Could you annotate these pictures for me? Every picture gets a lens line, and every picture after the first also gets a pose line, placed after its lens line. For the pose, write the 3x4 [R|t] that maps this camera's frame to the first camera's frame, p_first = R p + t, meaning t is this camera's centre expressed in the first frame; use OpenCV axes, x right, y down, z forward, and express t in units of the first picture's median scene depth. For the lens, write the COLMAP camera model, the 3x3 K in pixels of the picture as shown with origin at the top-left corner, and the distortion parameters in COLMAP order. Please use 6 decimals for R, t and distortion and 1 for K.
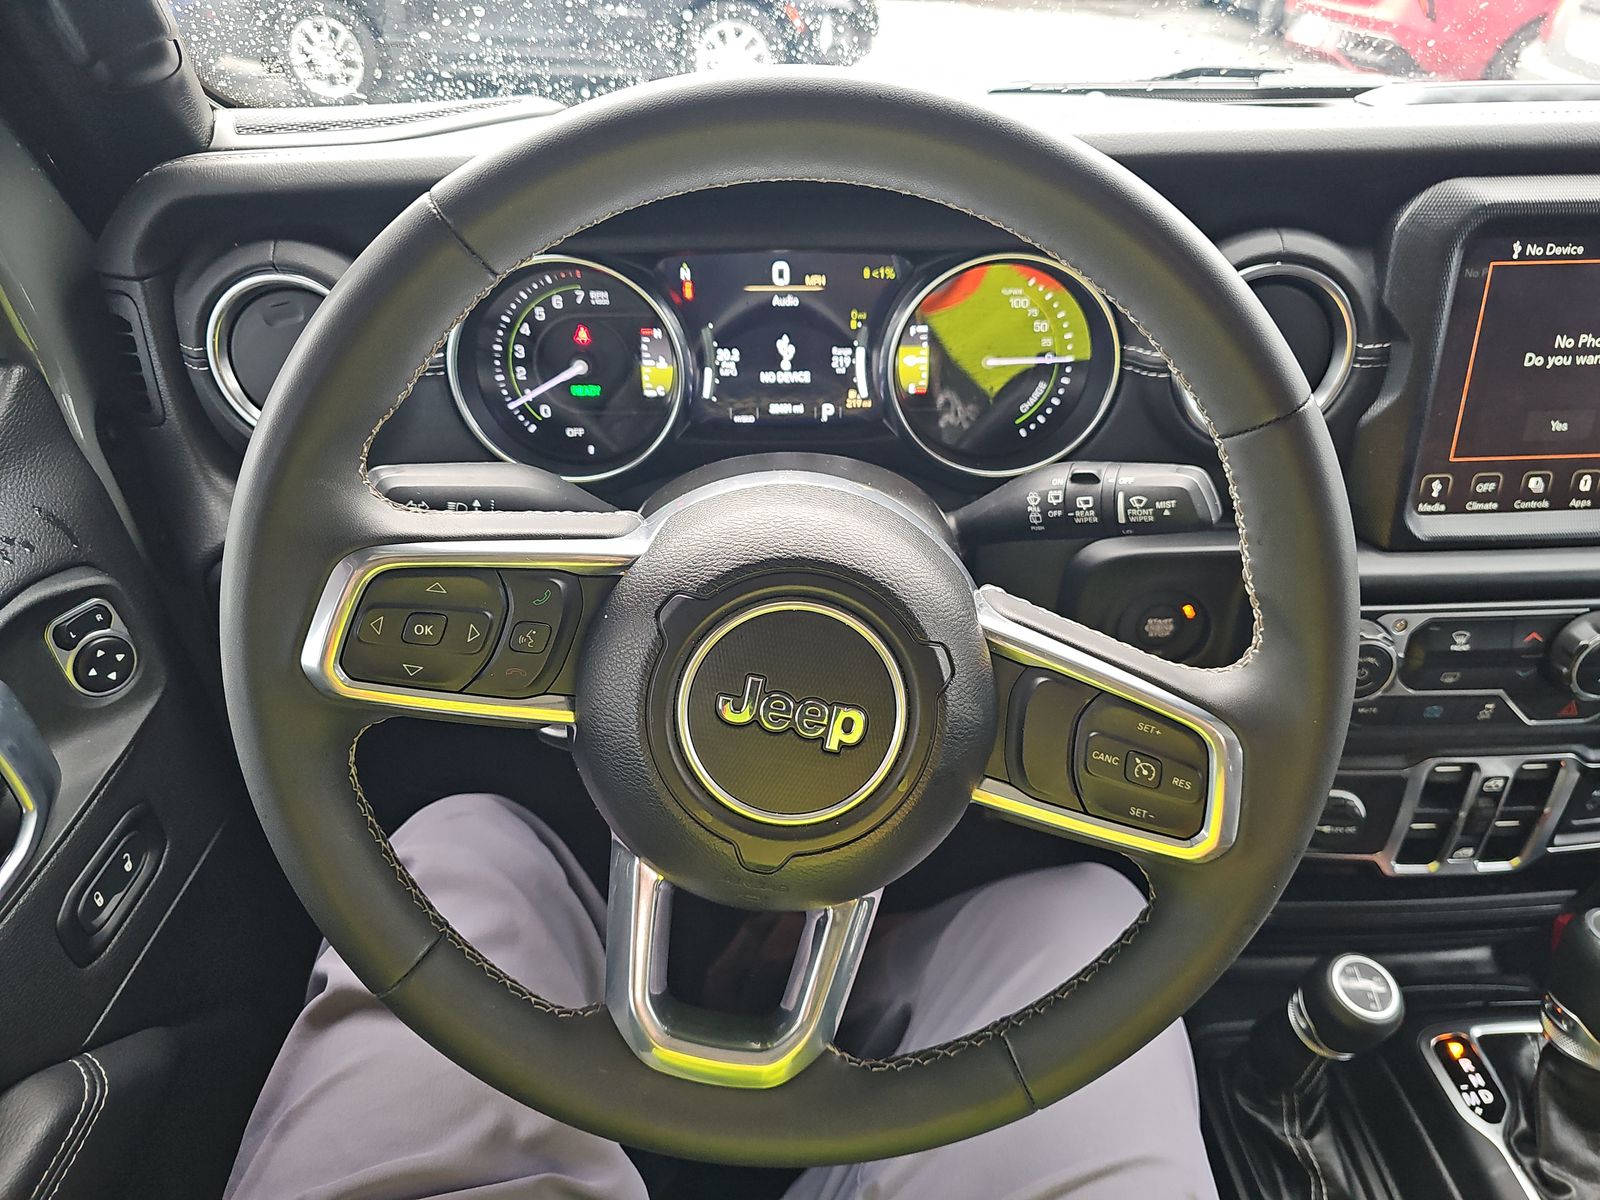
lens RADIAL K [[1083.2, 0, 802.7], [0, 1083.2, 604.7], [0, 0, 1]] dist [0.034437, -0.025127]
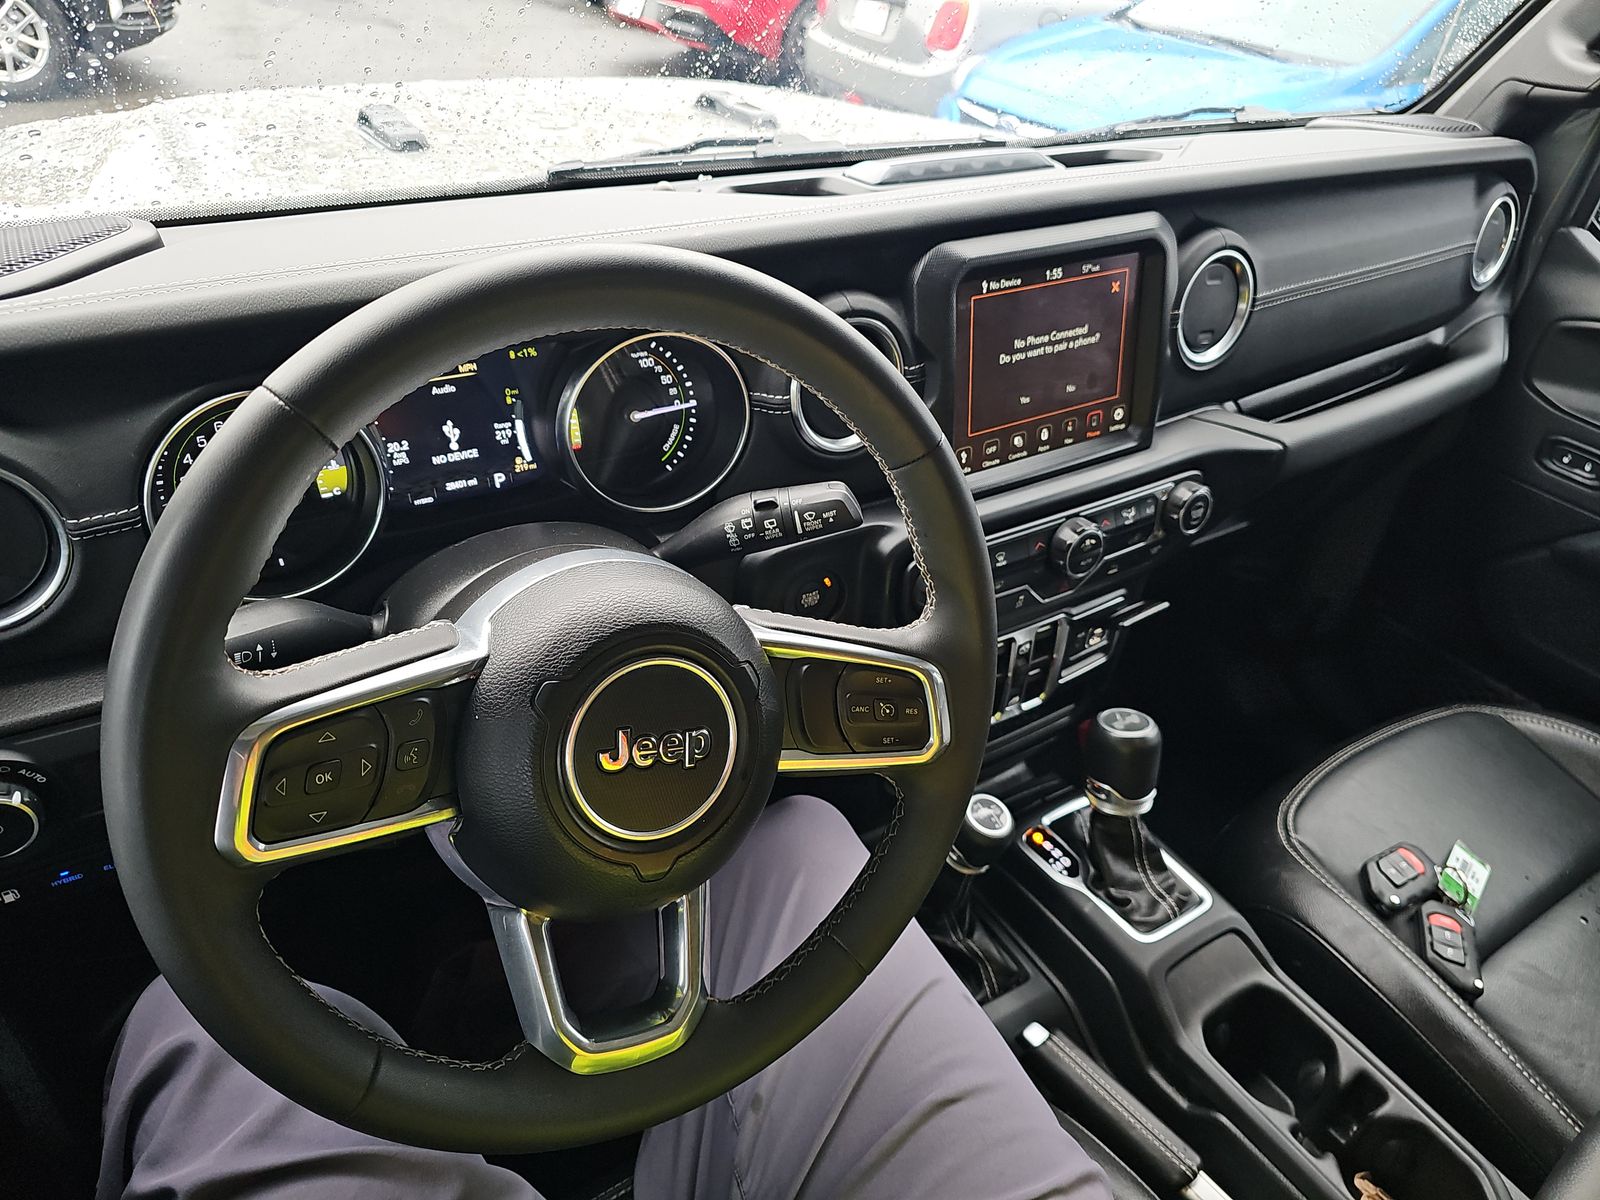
lens RADIAL K [[1064.7, 0, 780.4], [0, 1064.7, 599.2], [0, 0, 1]] dist [0.160587, -0.318208]
pose [[0.867455, -0.240195, 0.435692, -0.245197], [0.228554, 0.970251, 0.079848, -0.084844], [-0.441910, 0.030315, 0.896547, -0.113728]]
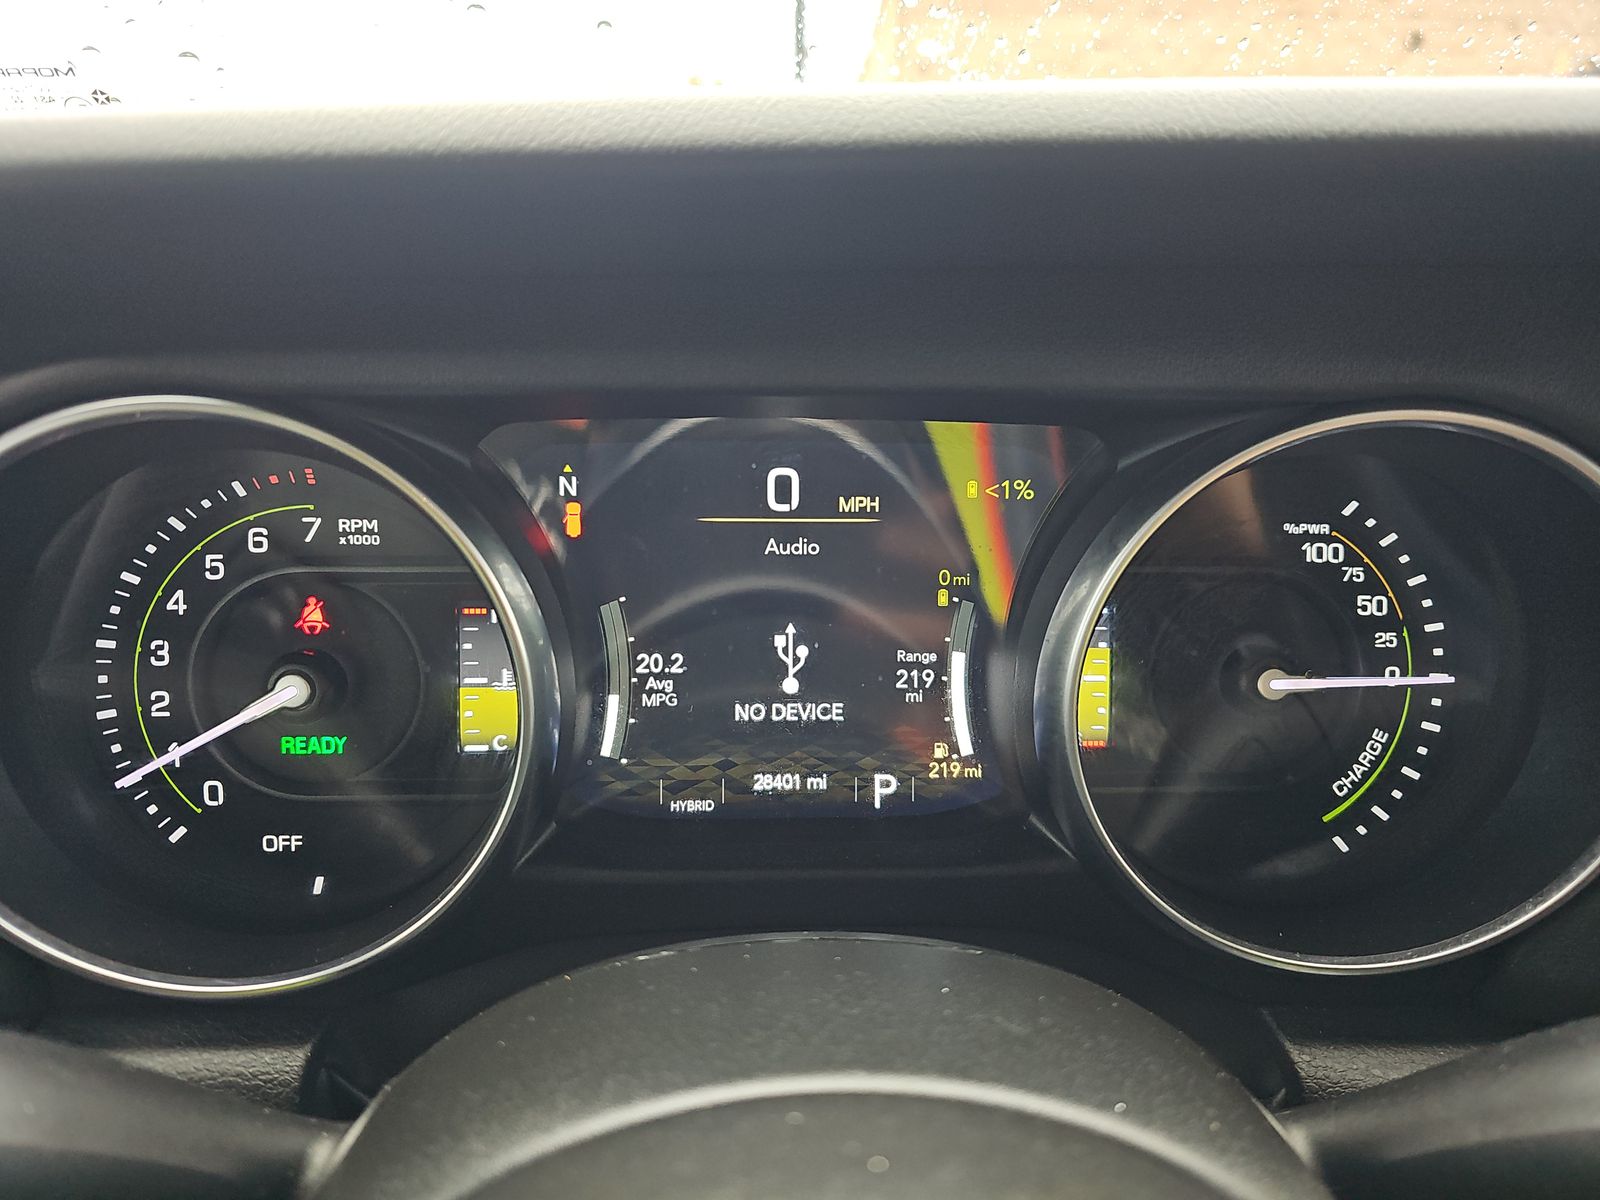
lens RADIAL K [[1083.2, 0, 802.7], [0, 1083.2, 604.7], [0, 0, 1]] dist [0.034437, -0.025127]
pose [[0.999066, 0.008850, 0.042291, -0.030227], [0.002861, 0.963101, -0.269127, -0.136142], [-0.043113, 0.268996, 0.962176, 0.576408]]
